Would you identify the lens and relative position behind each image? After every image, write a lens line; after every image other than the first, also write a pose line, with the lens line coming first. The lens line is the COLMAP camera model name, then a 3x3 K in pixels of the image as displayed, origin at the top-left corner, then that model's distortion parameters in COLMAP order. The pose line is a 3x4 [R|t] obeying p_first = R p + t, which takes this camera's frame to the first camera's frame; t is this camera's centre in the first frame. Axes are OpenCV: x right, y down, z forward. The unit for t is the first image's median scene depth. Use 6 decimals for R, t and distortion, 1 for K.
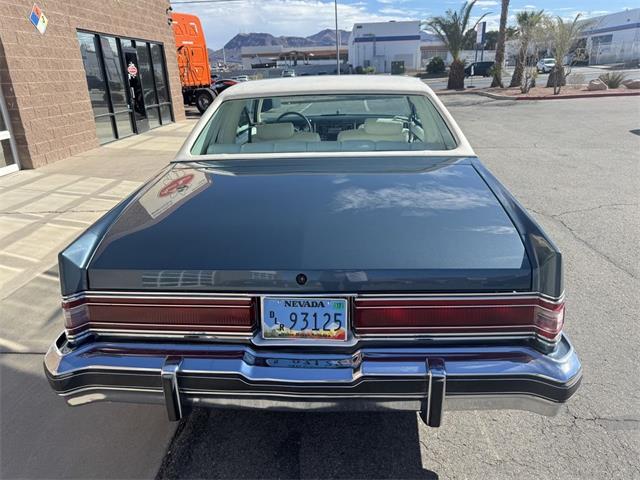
lens RADIAL K [[460.3, 0, 320.0], [0, 460.3, 240.0], [0, 0, 1]] dist [0.024277, -0.030321]
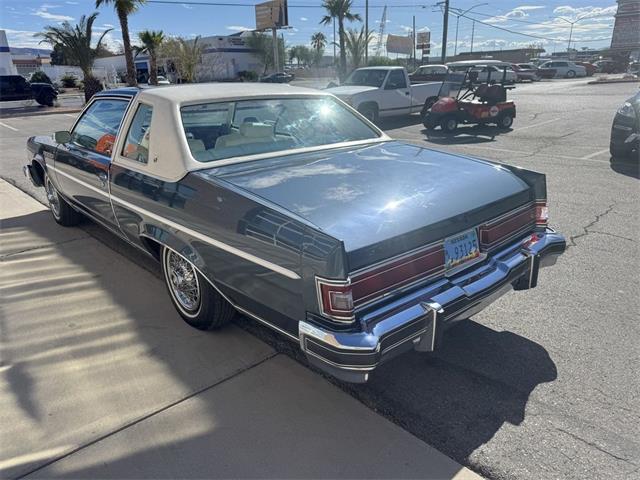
lens RADIAL K [[459.4, 0, 324.3], [0, 459.4, 244.2], [0, 0, 1]] dist [0.029217, -0.035033]
pose [[0.698490, -0.227259, 0.678575, -0.579184], [0.244737, 0.966919, 0.071908, -0.022235], [-0.672469, 0.115846, 0.731003, 0.113511]]
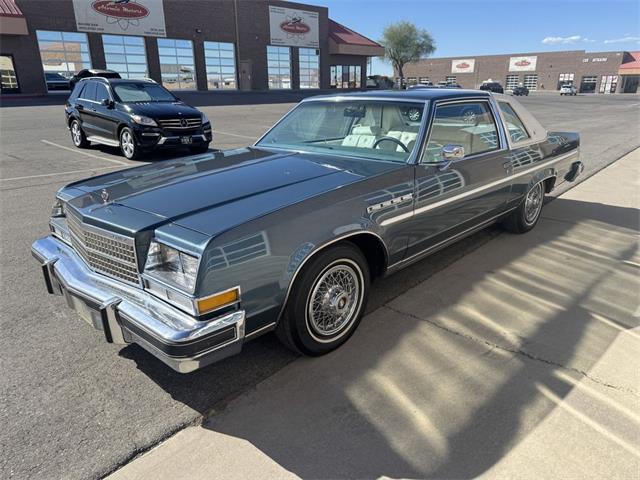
lens RADIAL K [[462.3, 0, 324.9], [0, 462.3, 237.8], [0, 0, 1]] dist [0.007715, -0.008203]
pose [[-0.777679, -0.152221, 0.609954, -0.589376], [0.251084, 0.814291, 0.523343, -0.717743], [-0.576344, 0.560142, -0.595036, 2.028374]]
